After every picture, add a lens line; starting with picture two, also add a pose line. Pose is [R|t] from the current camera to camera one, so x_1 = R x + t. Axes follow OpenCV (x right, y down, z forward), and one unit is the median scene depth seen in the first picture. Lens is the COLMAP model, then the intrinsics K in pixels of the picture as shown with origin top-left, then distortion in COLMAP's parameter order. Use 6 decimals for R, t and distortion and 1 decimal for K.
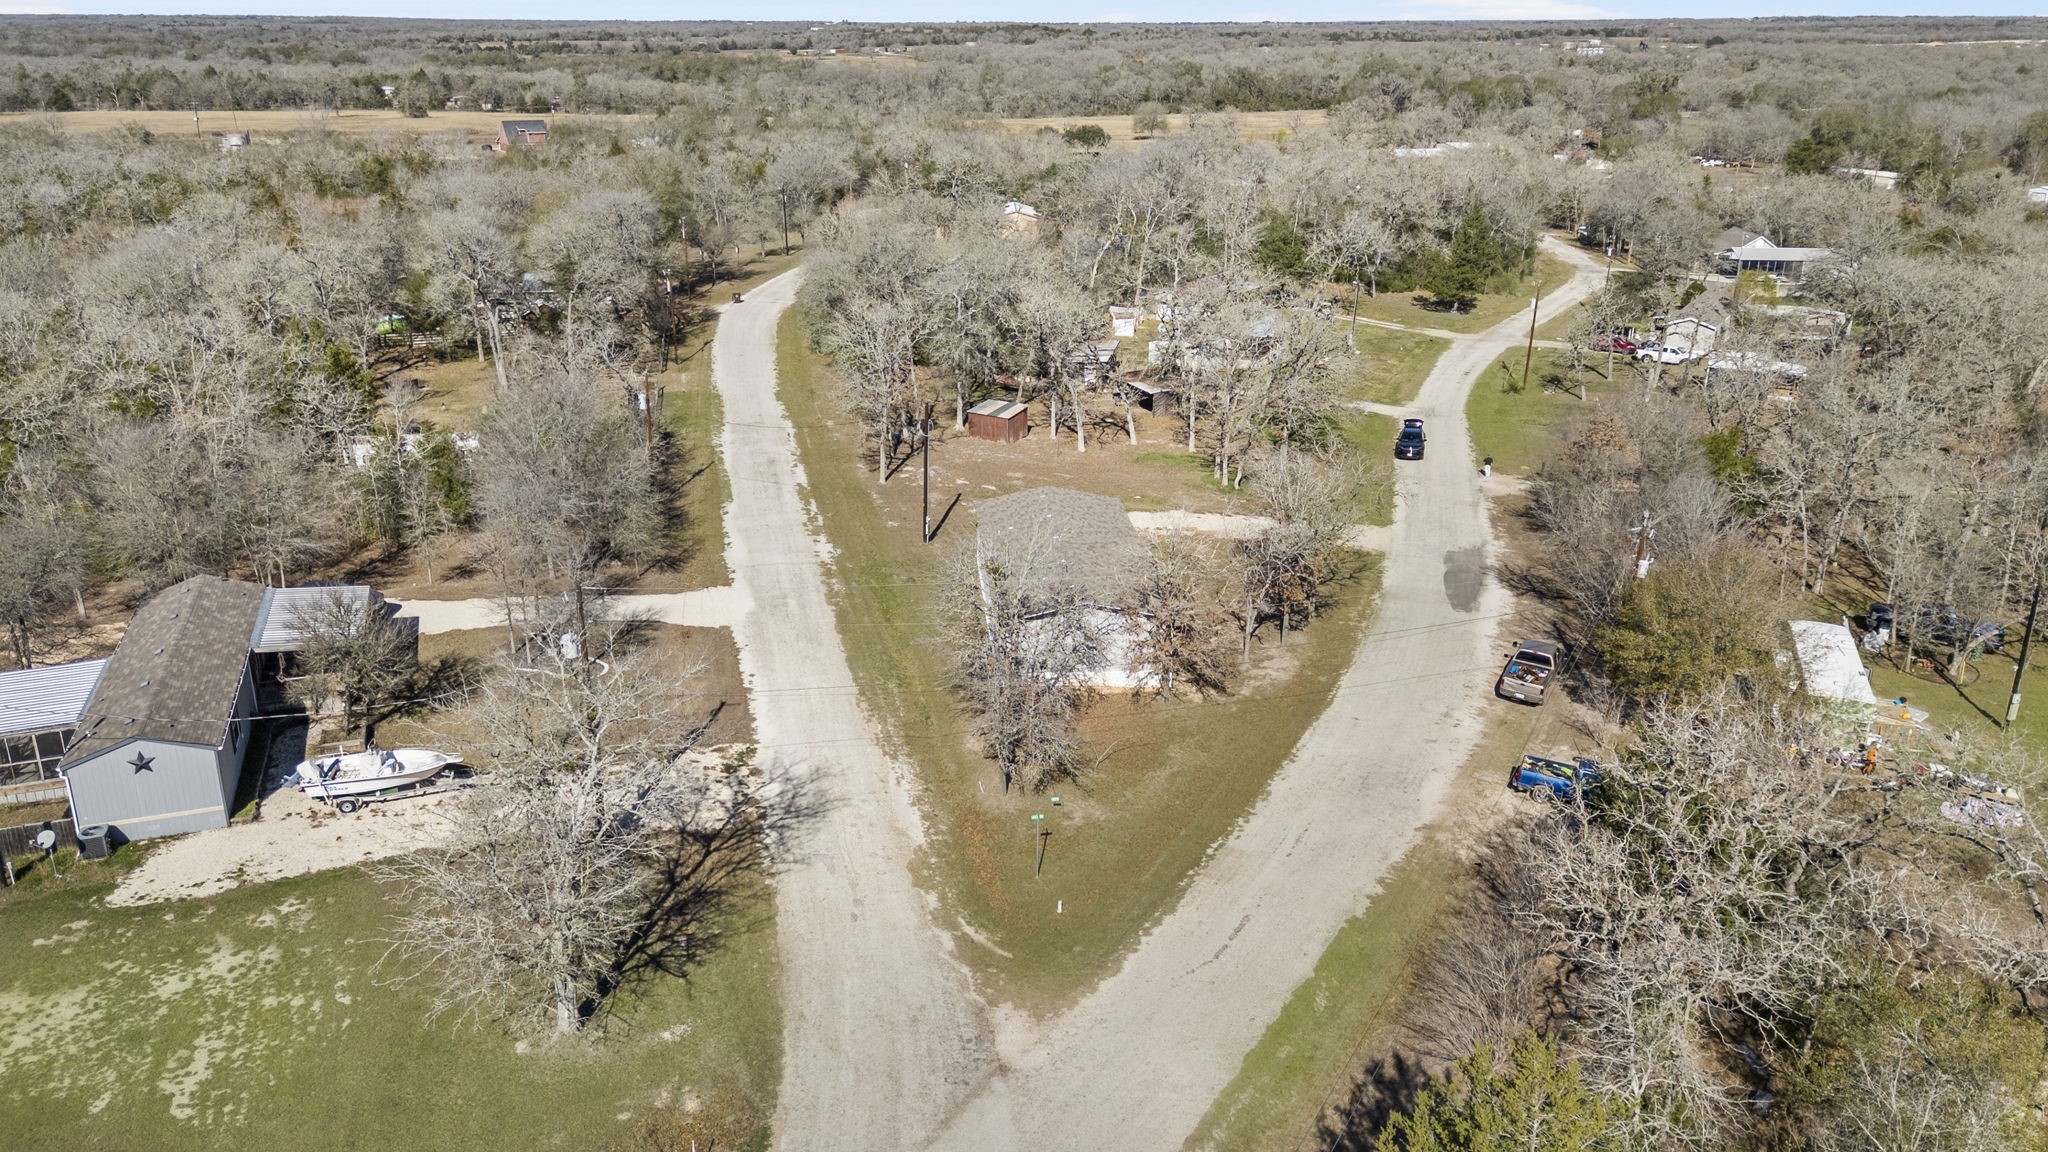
lens RADIAL K [[1526.4, 0, 1024.0], [0, 1526.4, 576.0], [0, 0, 1]] dist [0.105940, -0.111766]
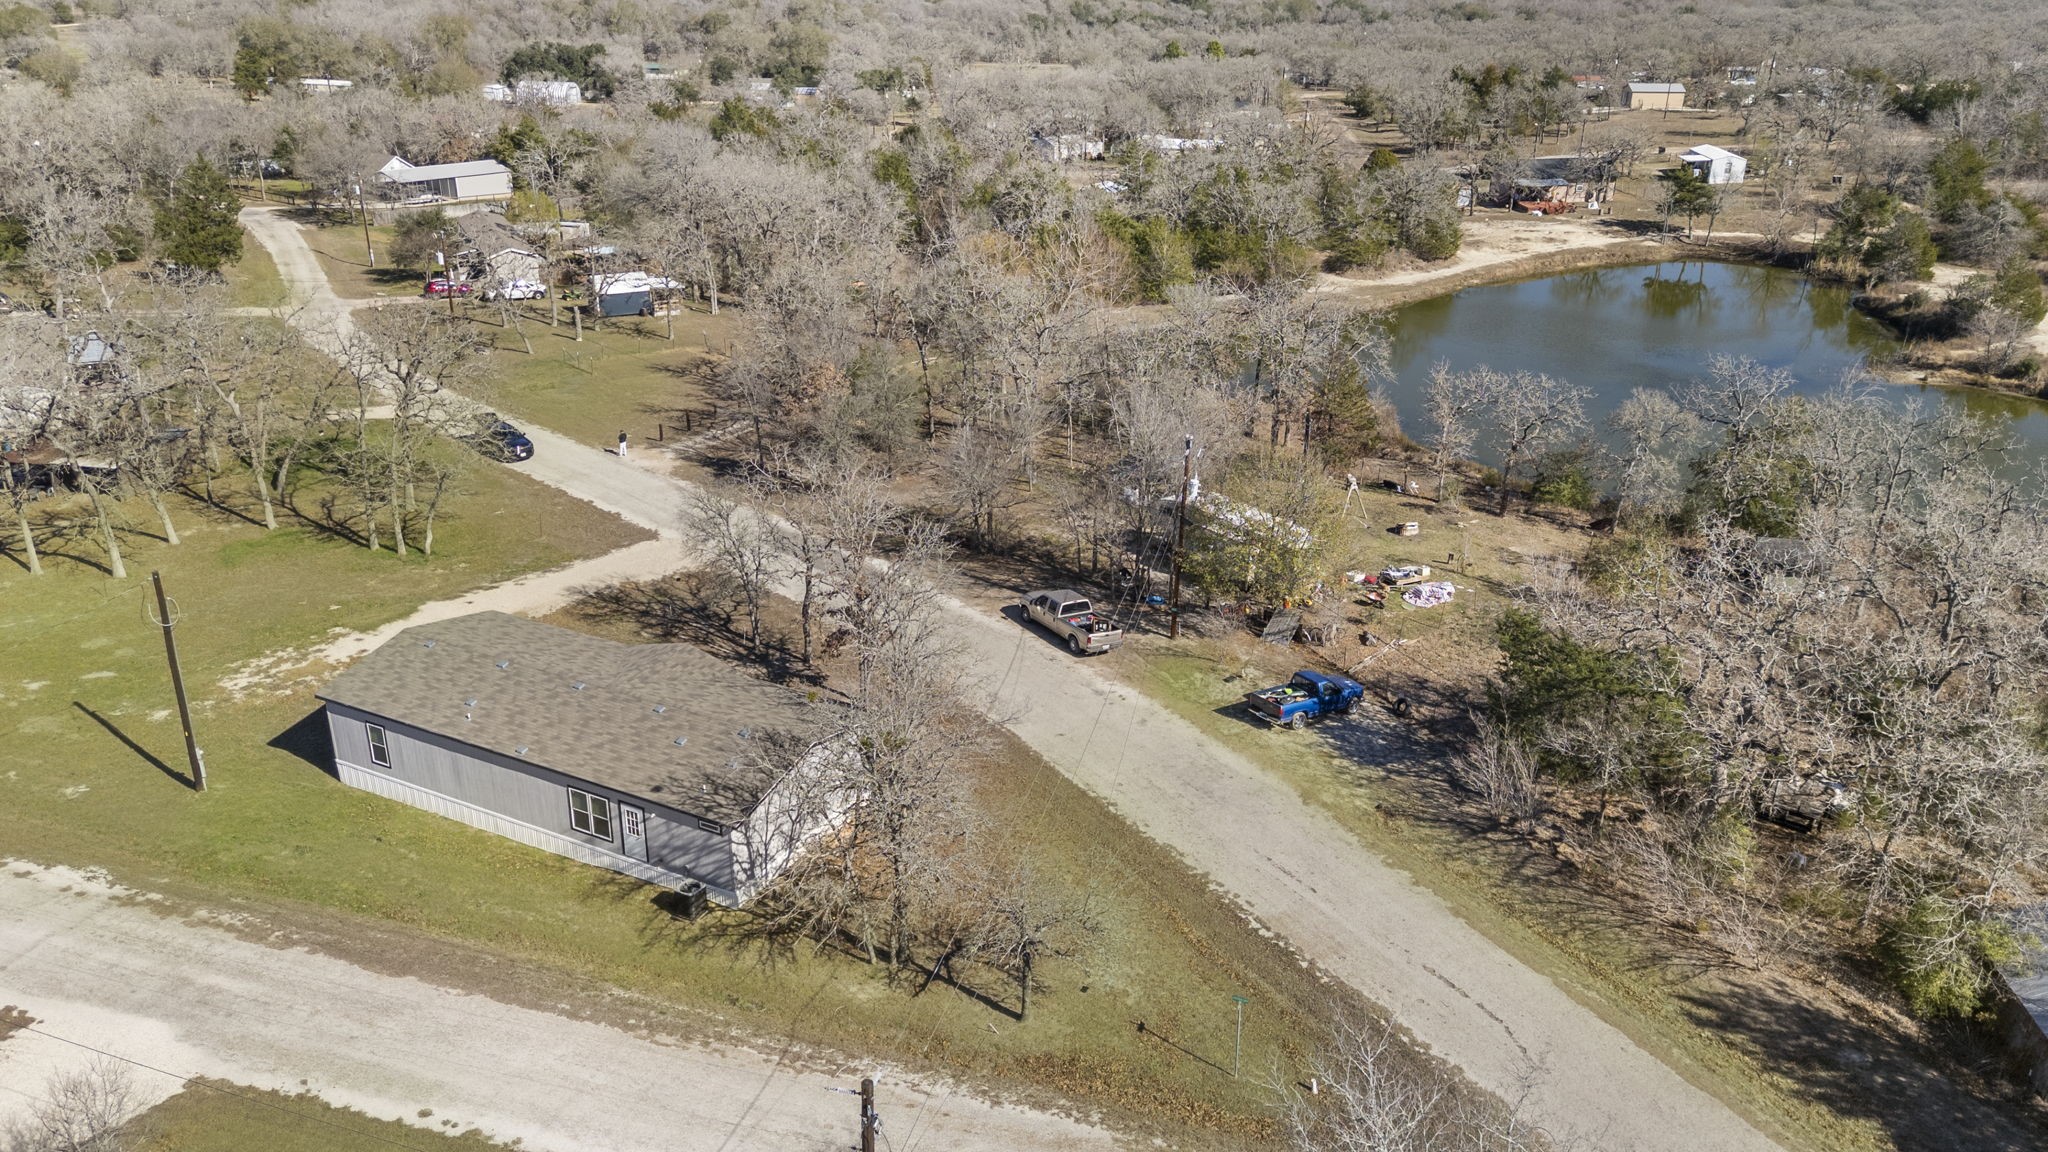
lens RADIAL K [[1517.9, 0, 1032.8], [0, 1517.9, 576.0], [0, 0, 1]] dist [0.096429, -0.093019]
pose [[0.533412, -0.327196, 0.780009, -0.482758], [0.278667, 0.938650, 0.203176, -0.191292], [-0.798634, 0.108986, 0.591866, 0.506918]]
